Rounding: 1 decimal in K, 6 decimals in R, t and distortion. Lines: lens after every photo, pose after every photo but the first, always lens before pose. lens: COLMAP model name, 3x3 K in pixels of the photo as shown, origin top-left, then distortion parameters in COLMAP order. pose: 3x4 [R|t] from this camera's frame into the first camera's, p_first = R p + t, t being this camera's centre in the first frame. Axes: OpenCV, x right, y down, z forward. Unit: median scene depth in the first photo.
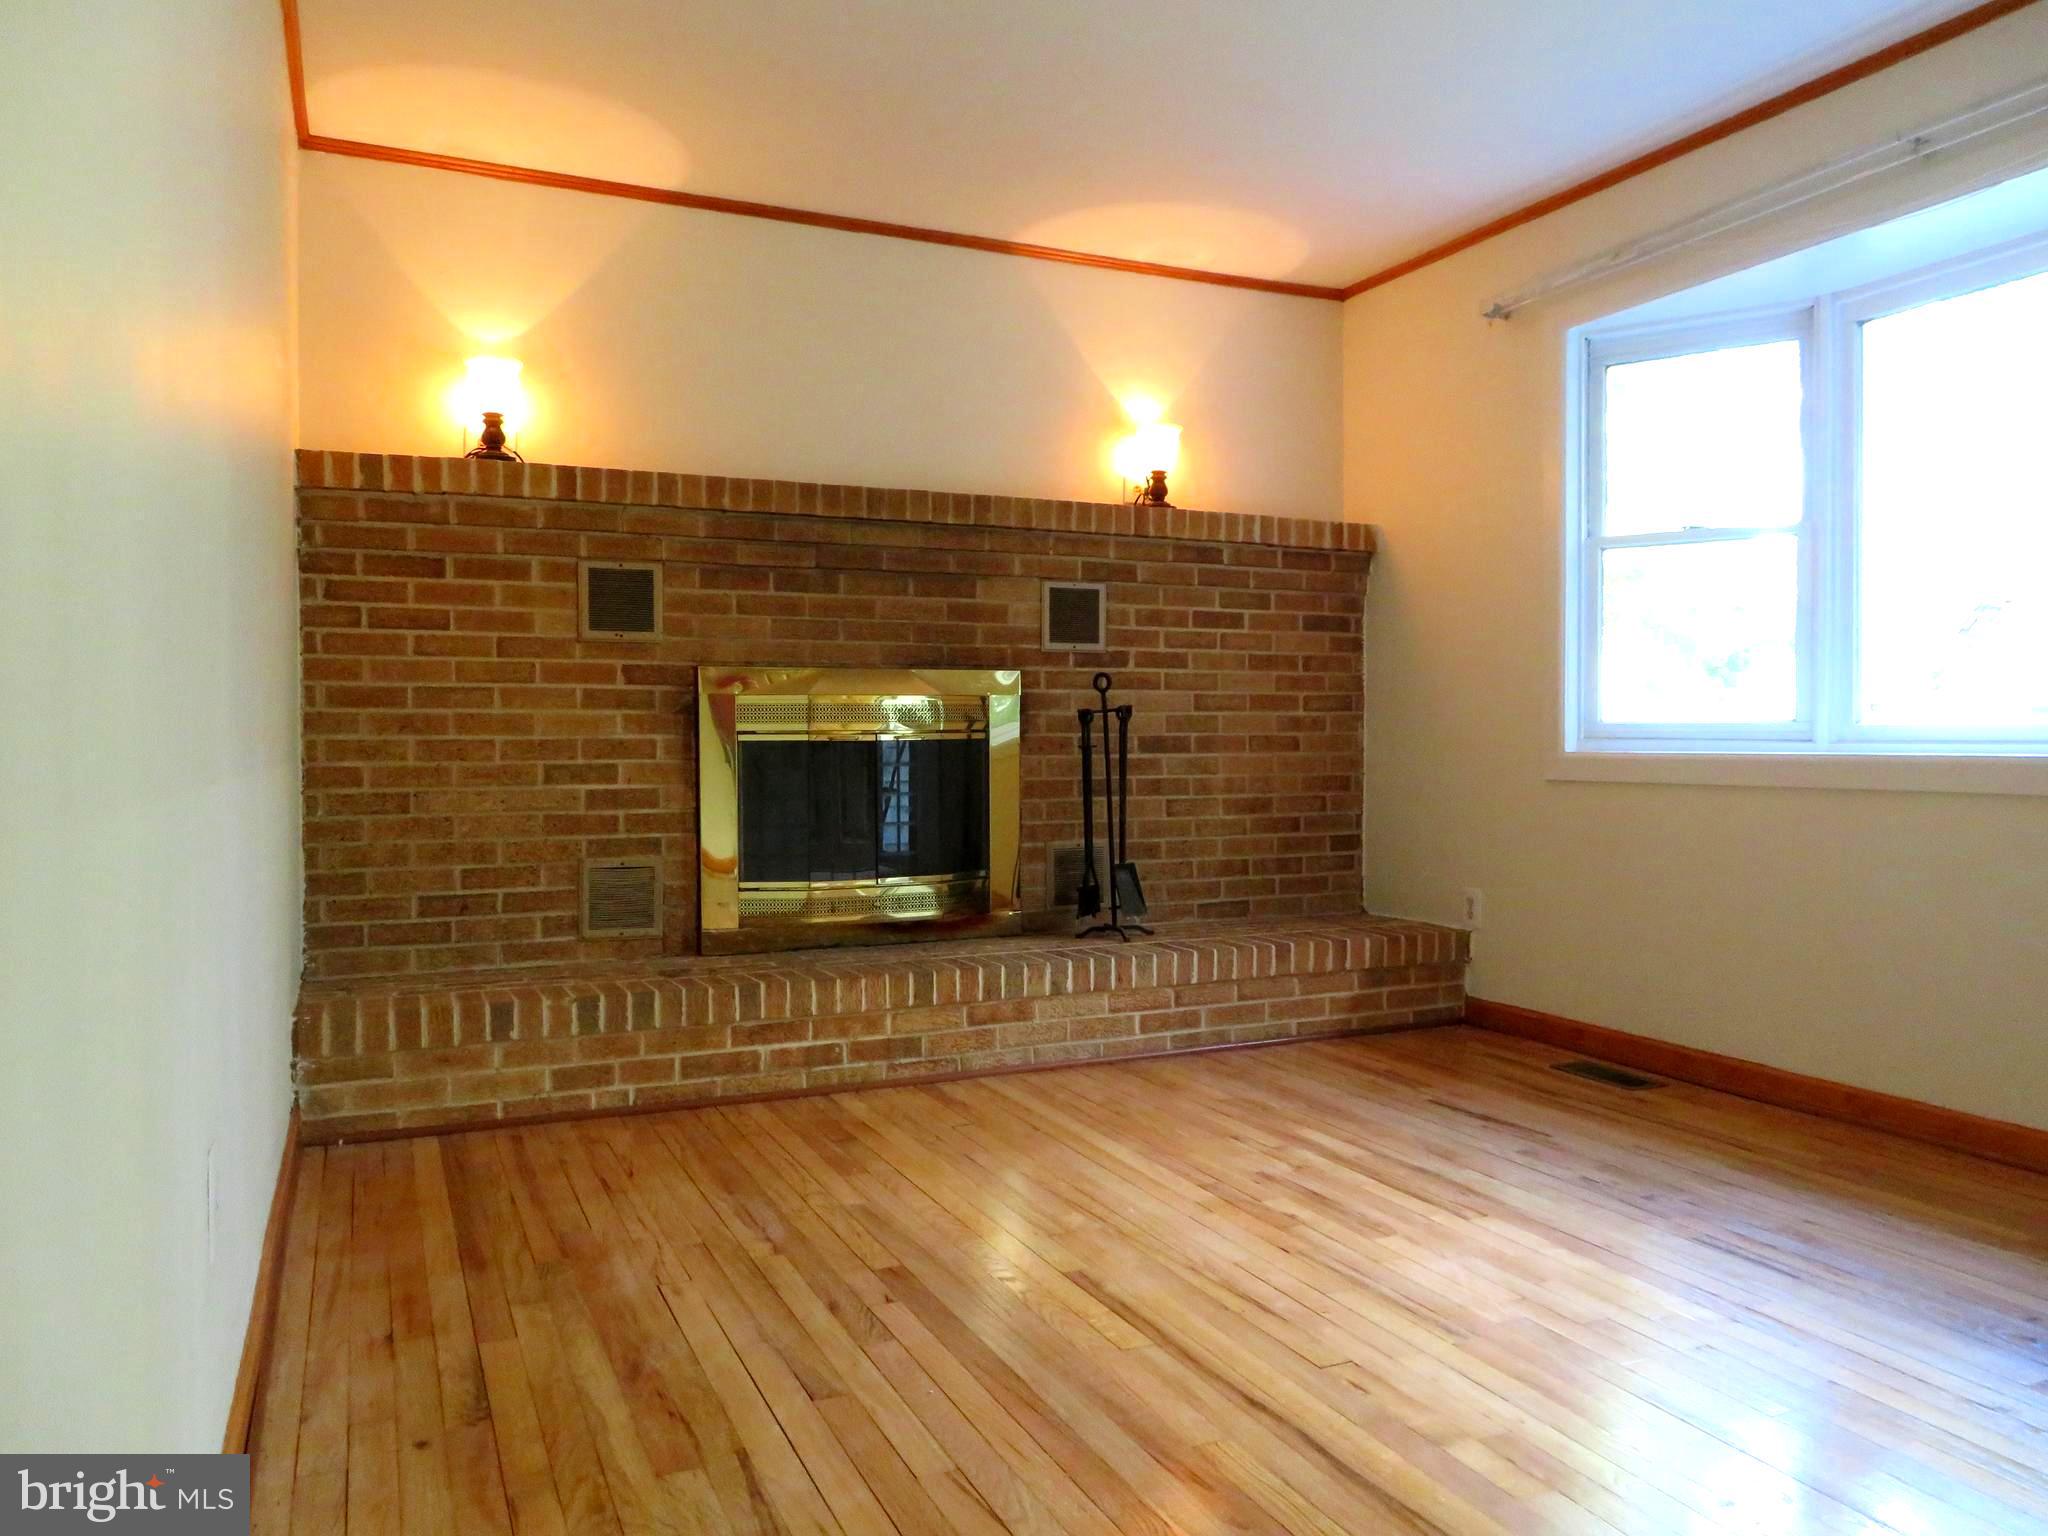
lens RADIAL K [[1475.6, 0, 1032.8], [0, 1475.6, 760.5], [0, 0, 1]] dist [-0.011029, 0.003868]
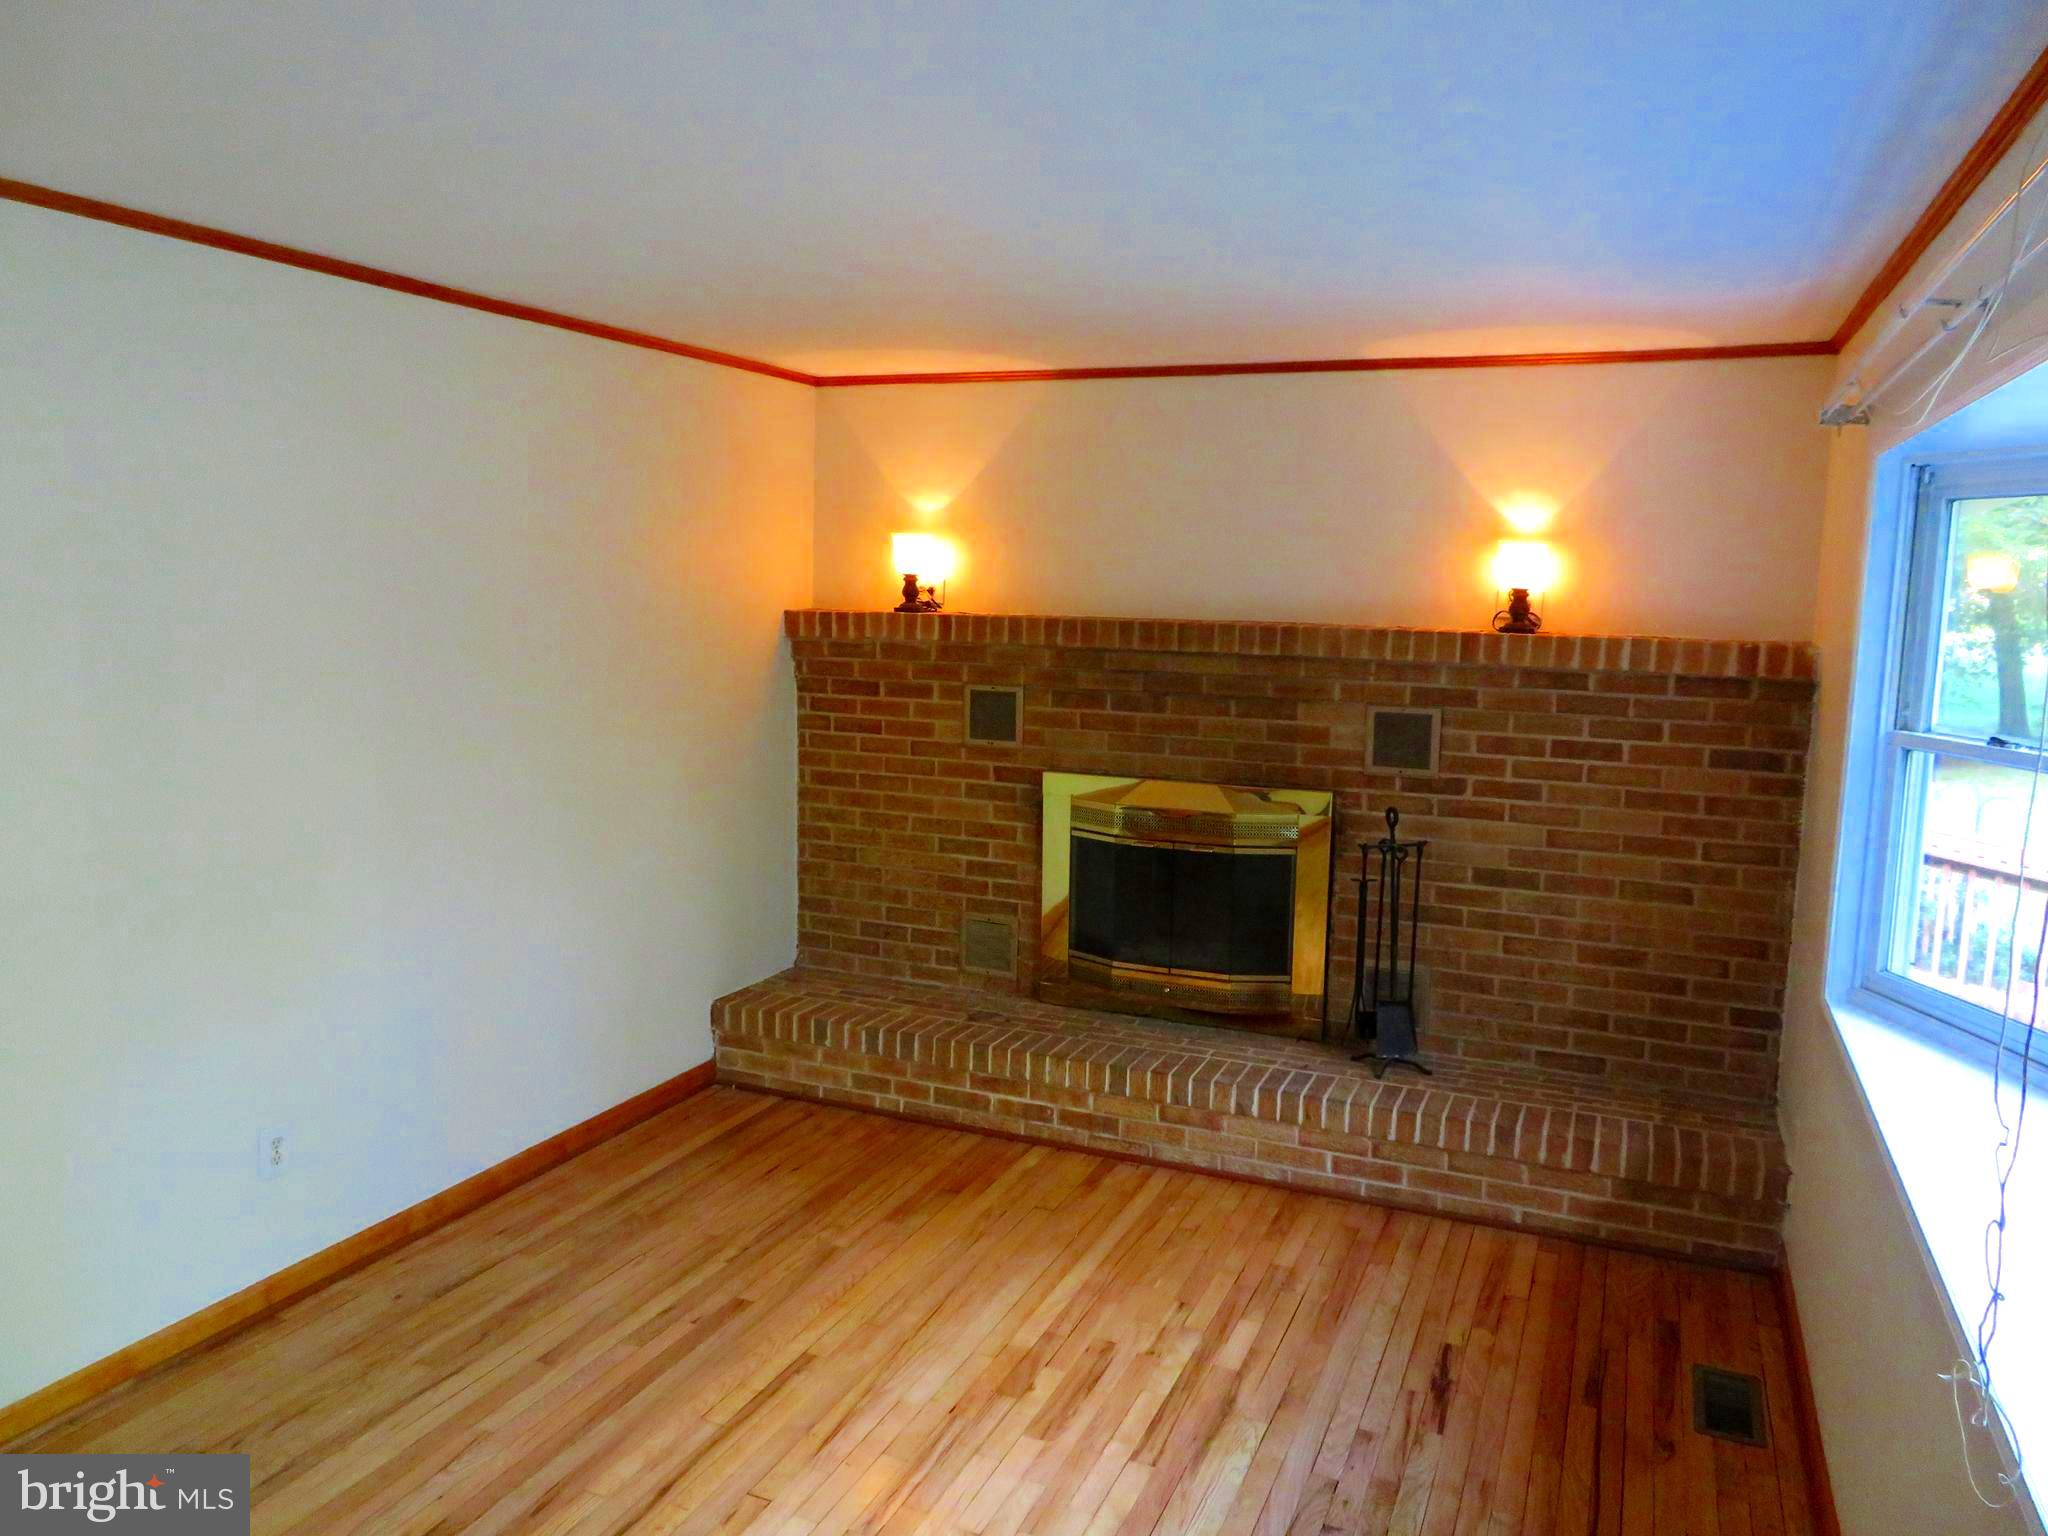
lens RADIAL K [[1475.6, 0, 1034.8], [0, 1475.6, 772.8], [0, 0, 1]] dist [-0.011029, 0.003868]
pose [[0.670332, 0.118085, -0.732605, 0.666766], [-0.035728, 0.991248, 0.127083, -0.218887], [0.741201, -0.059013, 0.668685, 0.176852]]
